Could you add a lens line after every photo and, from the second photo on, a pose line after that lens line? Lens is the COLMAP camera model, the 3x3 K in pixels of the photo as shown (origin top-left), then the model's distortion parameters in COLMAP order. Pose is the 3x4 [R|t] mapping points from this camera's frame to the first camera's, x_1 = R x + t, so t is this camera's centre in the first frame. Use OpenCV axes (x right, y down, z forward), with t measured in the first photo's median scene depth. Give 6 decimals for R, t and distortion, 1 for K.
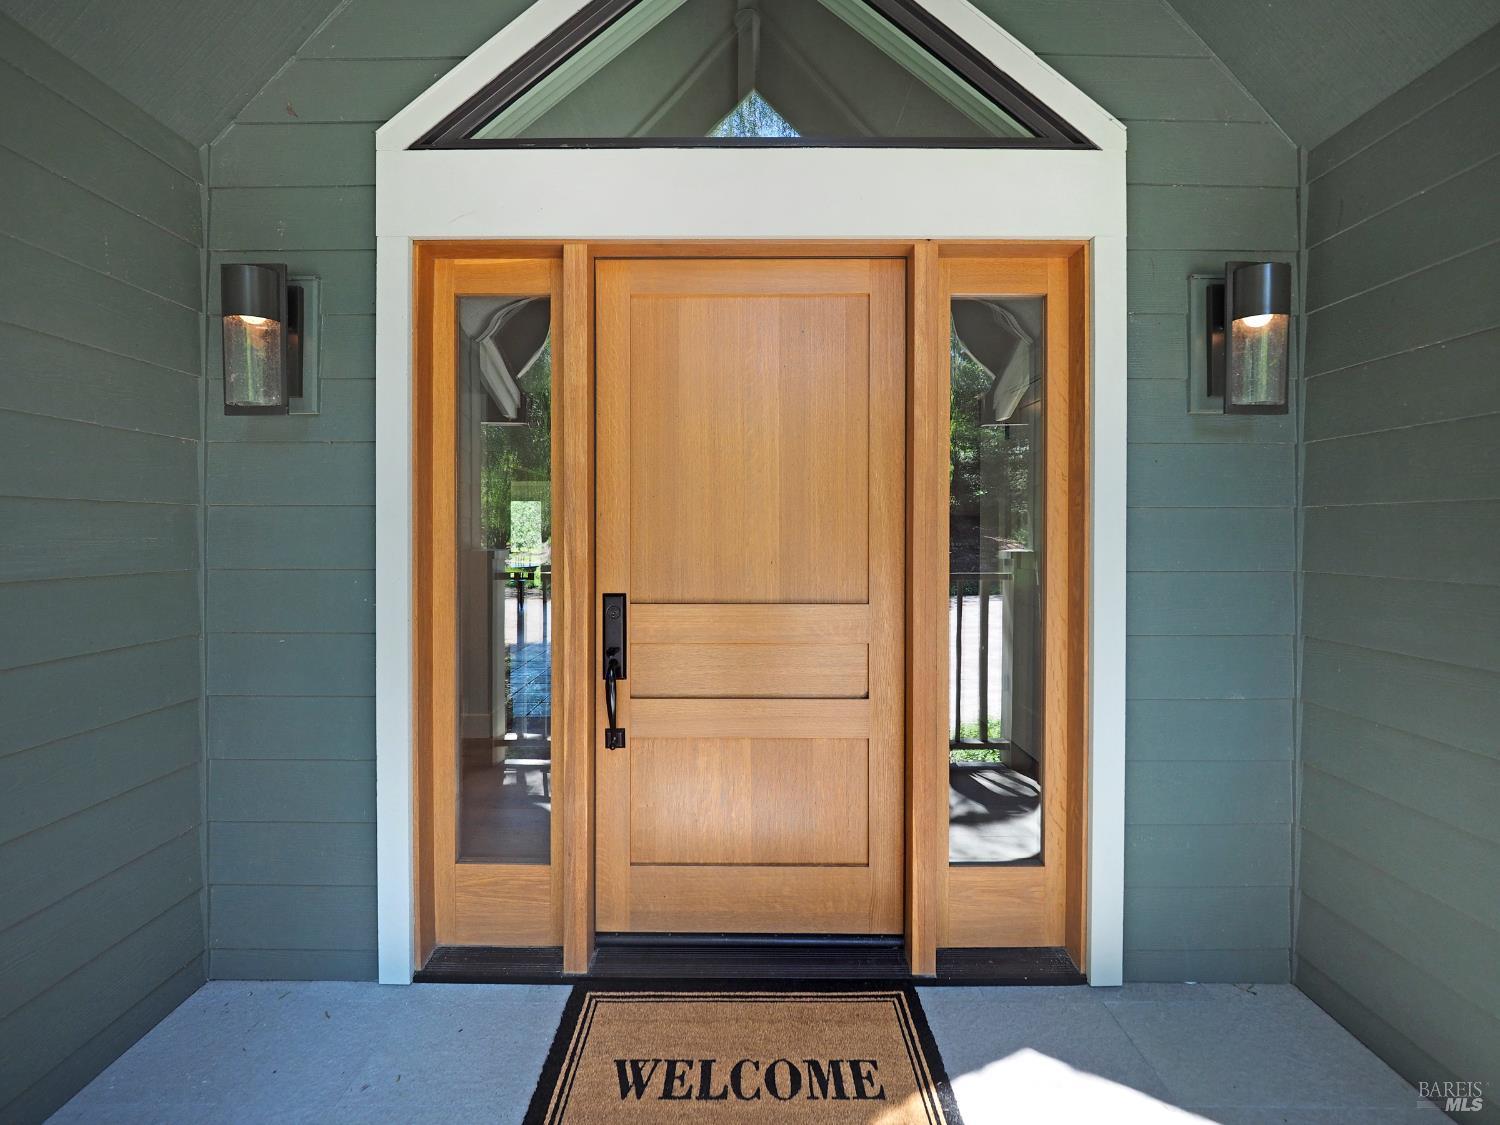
lens RADIAL K [[2278.5, 0, 750.0], [0, 2278.5, 562.5], [0, 0, 1]] dist [-0.369233, 0.006595]
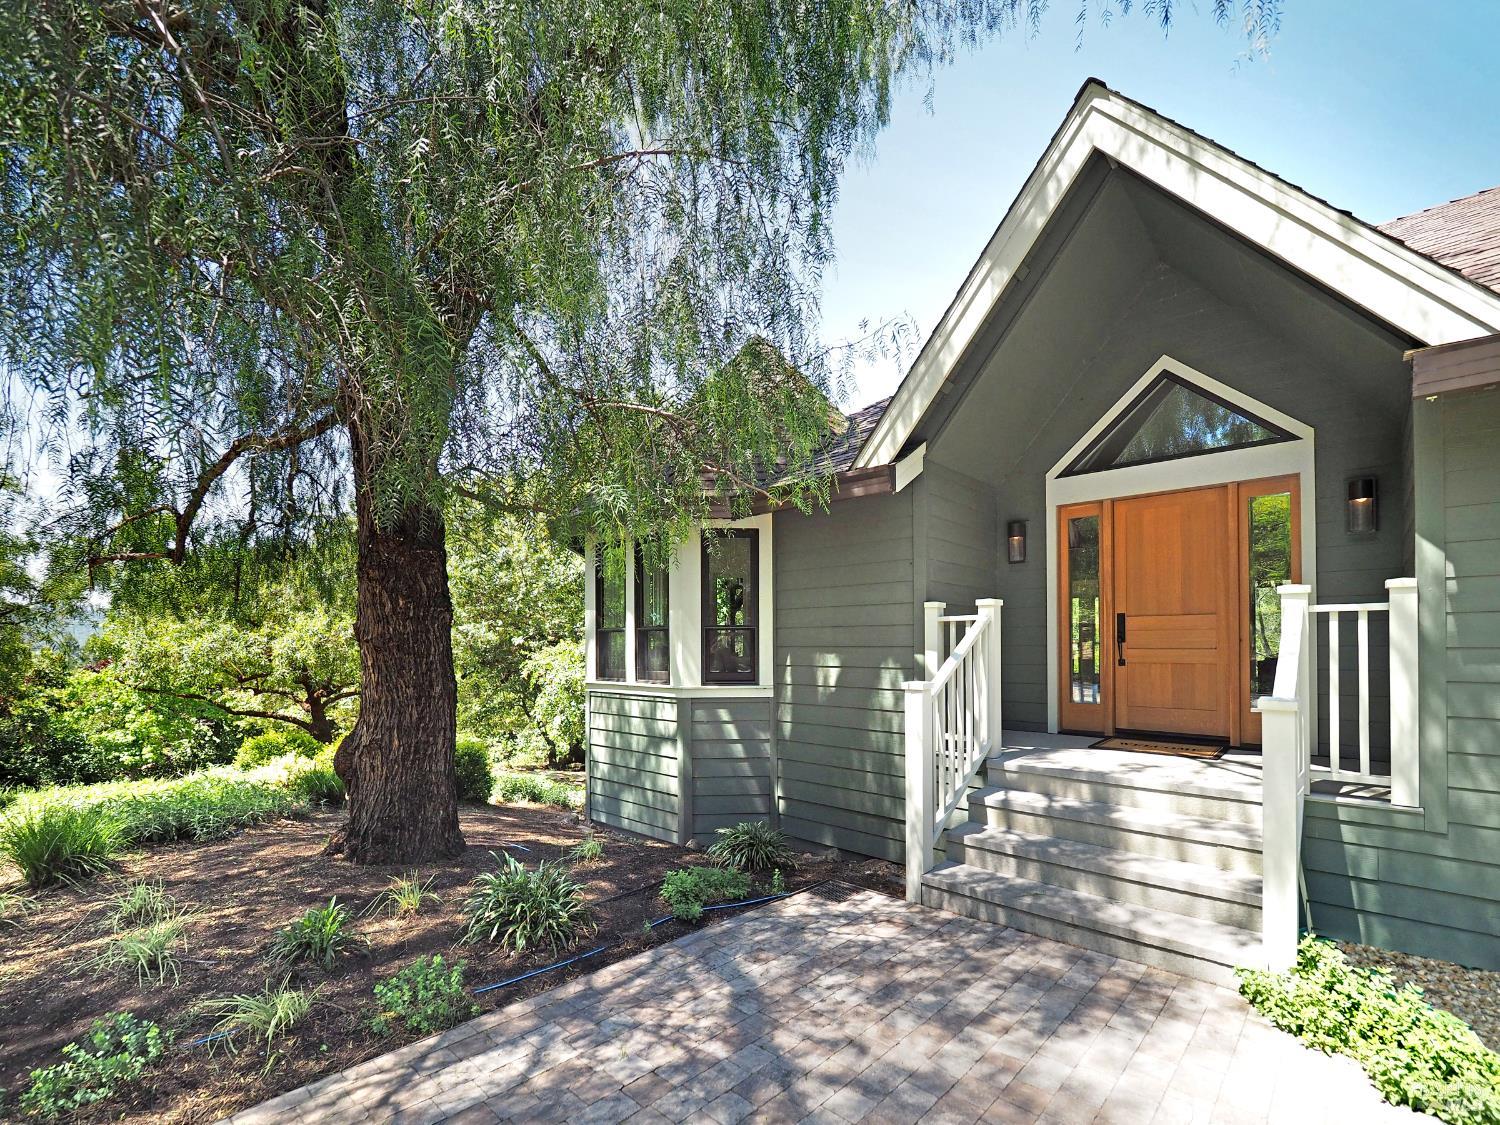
lens RADIAL K [[2278.5, 0, 750.0], [0, 2278.5, 562.5], [0, 0, 1]] dist [-0.369233, 0.006595]
pose [[0.975330, -0.013509, -0.220337, 0.117255], [0.012285, 0.999901, -0.006926, -0.038102], [0.220409, 0.004049, 0.975399, -1.974916]]
